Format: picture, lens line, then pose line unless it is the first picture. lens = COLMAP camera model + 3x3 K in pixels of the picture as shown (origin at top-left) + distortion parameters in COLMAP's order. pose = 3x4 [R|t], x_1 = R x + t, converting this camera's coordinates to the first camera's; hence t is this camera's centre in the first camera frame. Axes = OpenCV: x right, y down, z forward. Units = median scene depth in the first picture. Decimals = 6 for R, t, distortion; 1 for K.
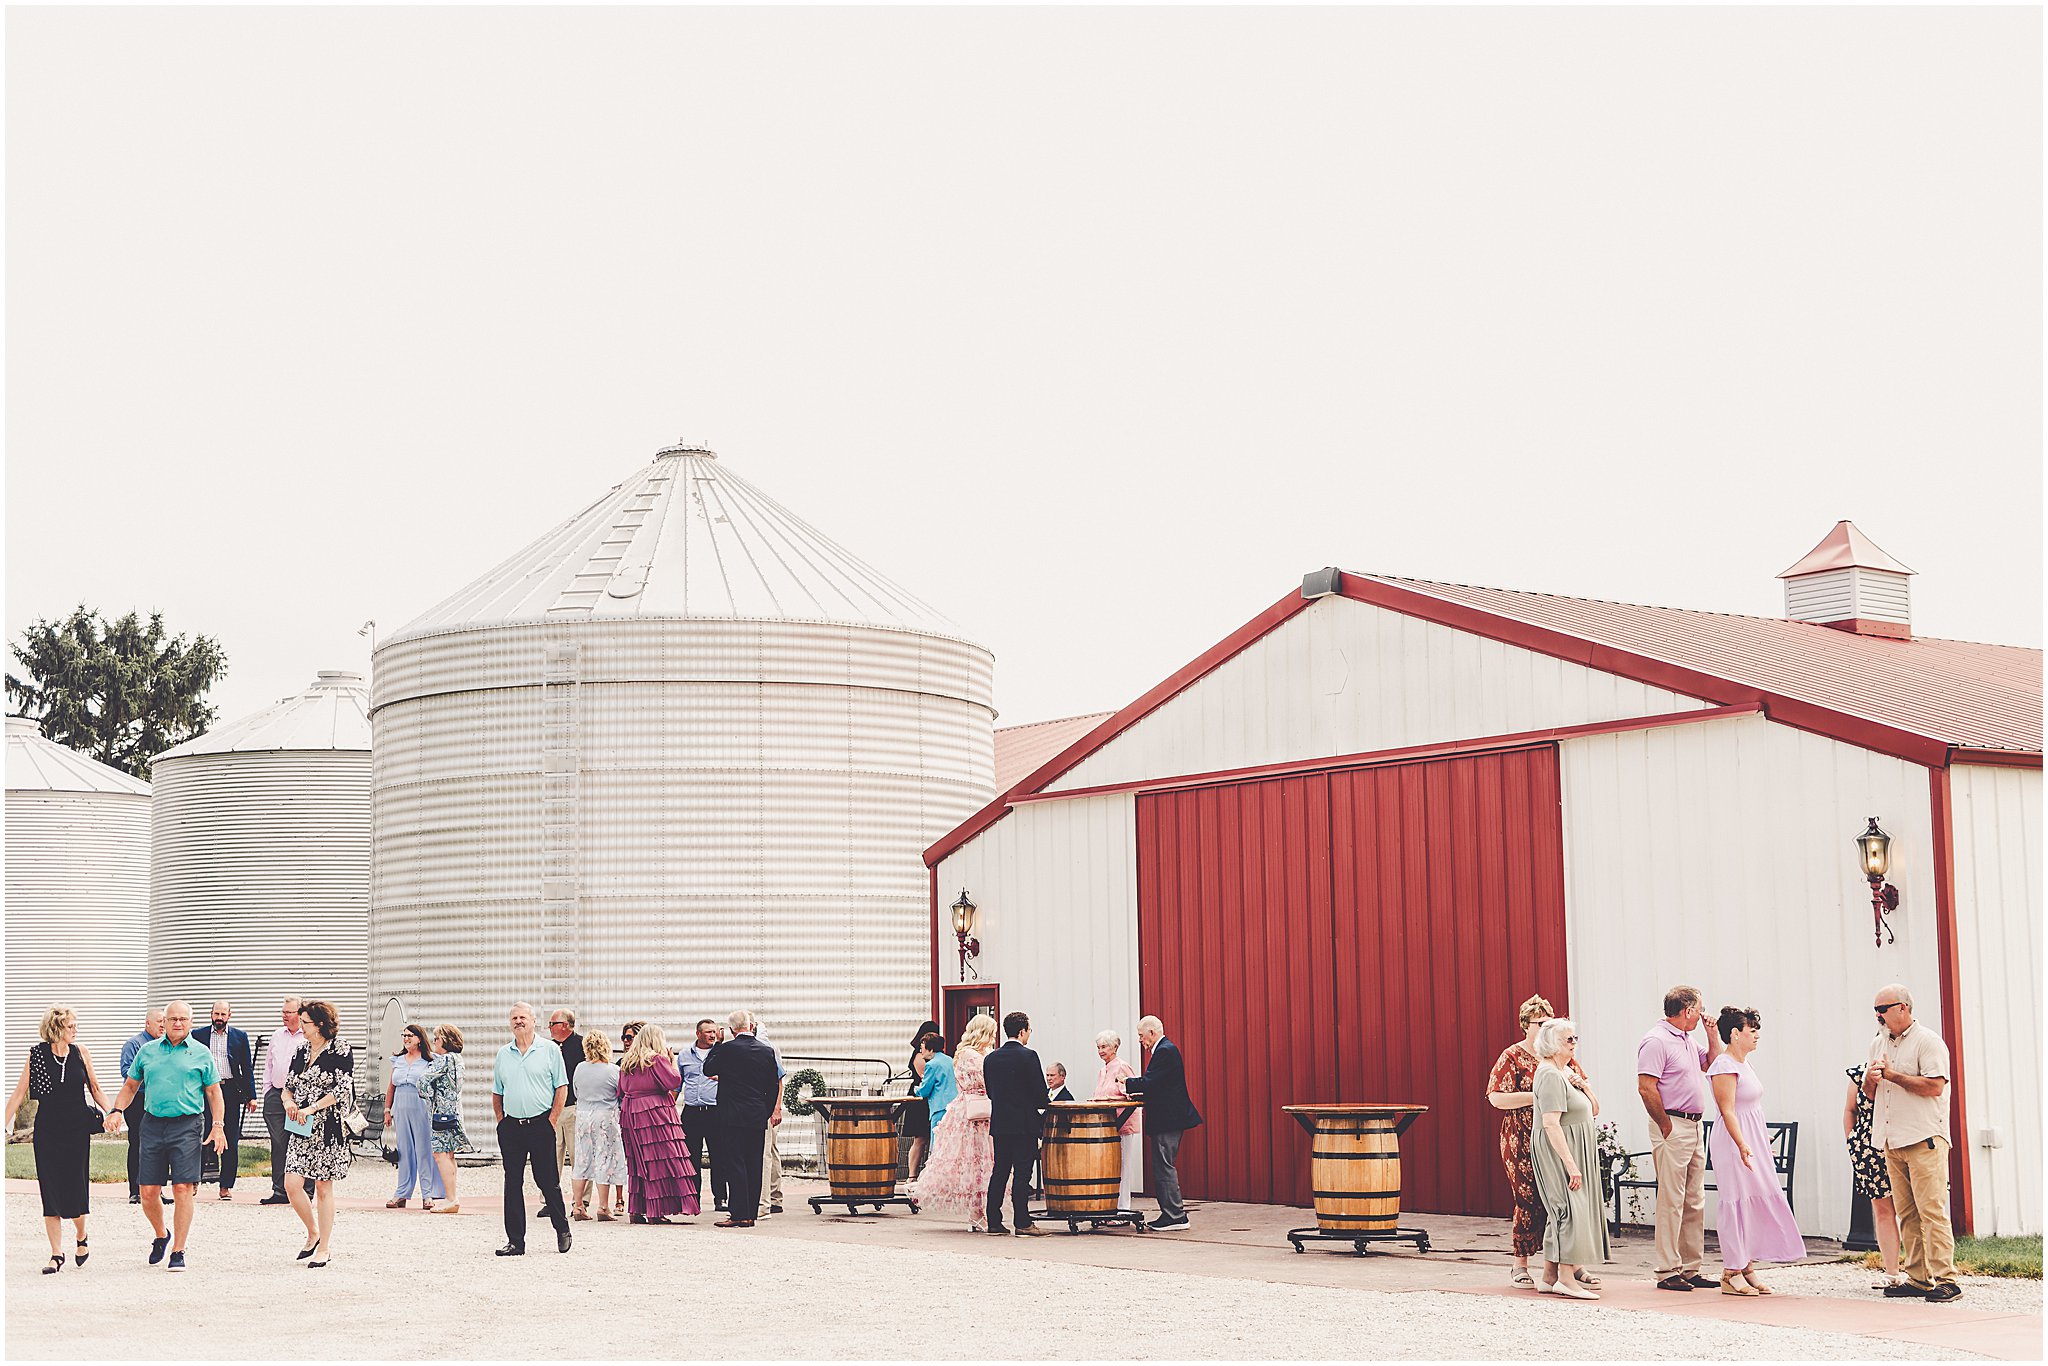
lens RADIAL K [[3087.8, 0, 1024.0], [0, 3087.8, 683.0], [0, 0, 1]] dist [-0.013463, -0.019628]
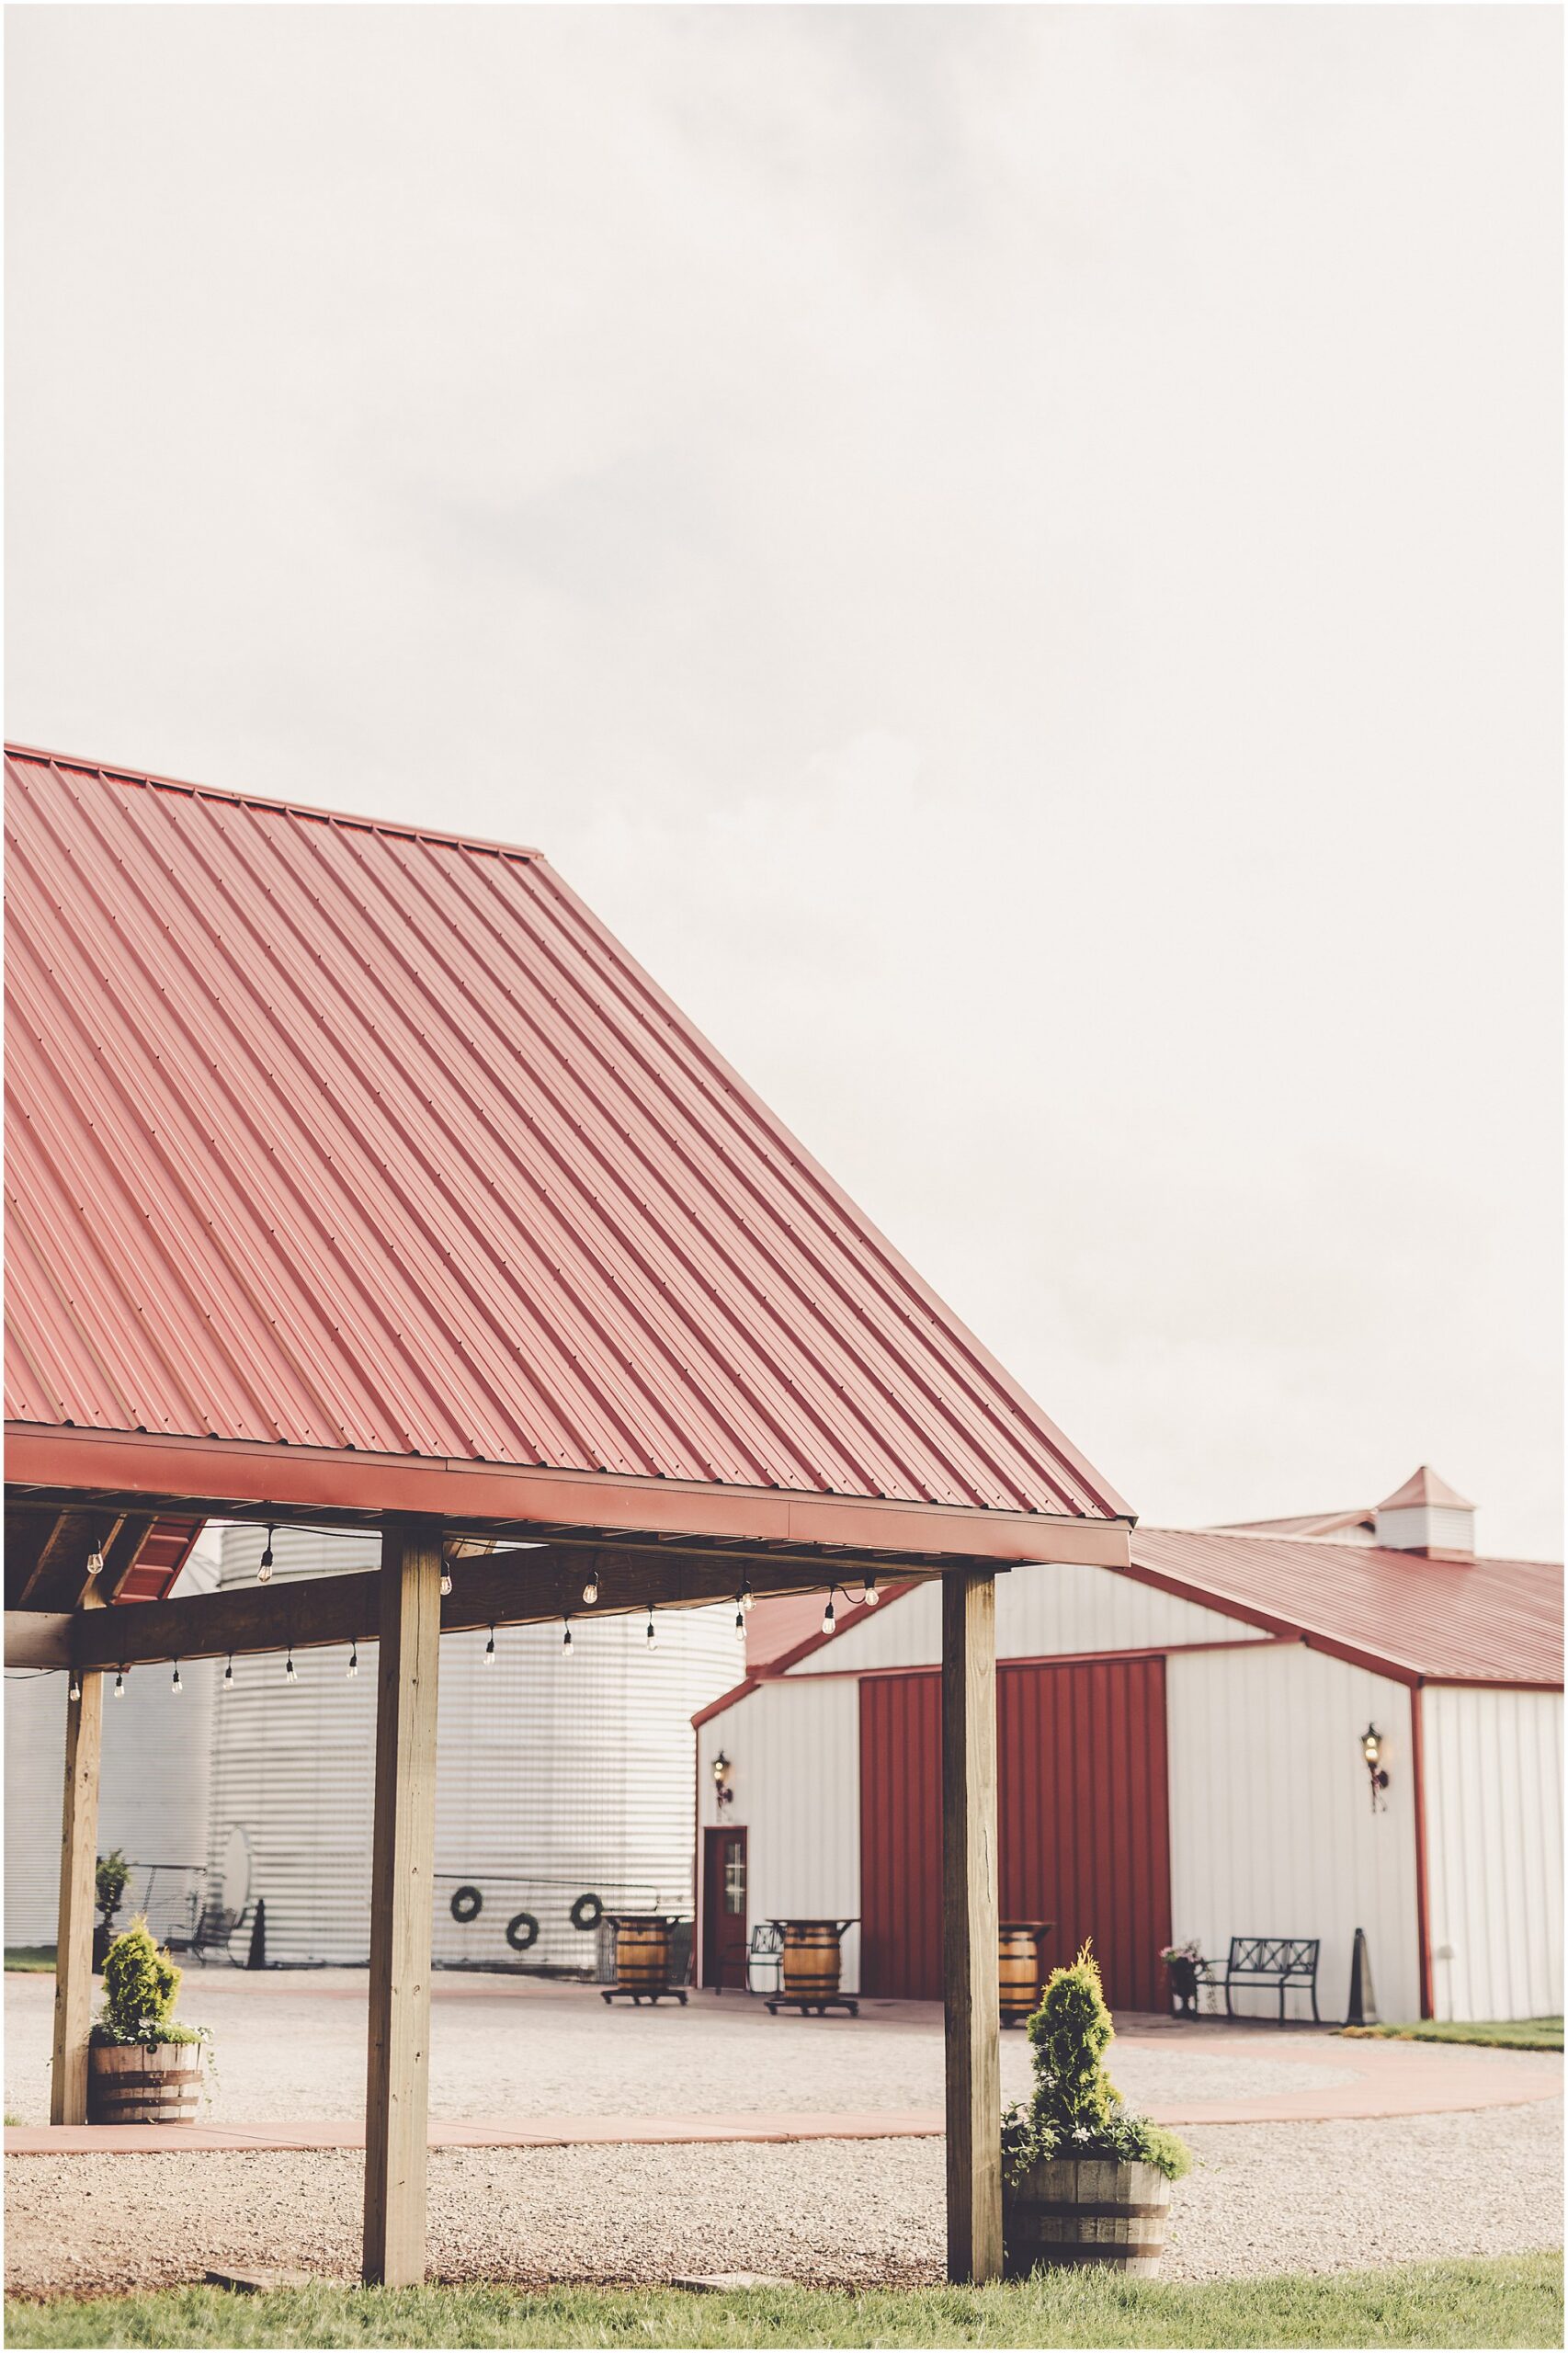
lens RADIAL K [[3547.6, 0, 784.0], [0, 3547.6, 1176.5], [0, 0, 1]] dist [-0.013463, -0.019628]
pose [[0.999820, 0.017711, 0.006869, -0.008263], [-0.017116, 0.996751, -0.078705, -0.052601], [-0.008241, 0.078573, 0.996874, -0.461250]]
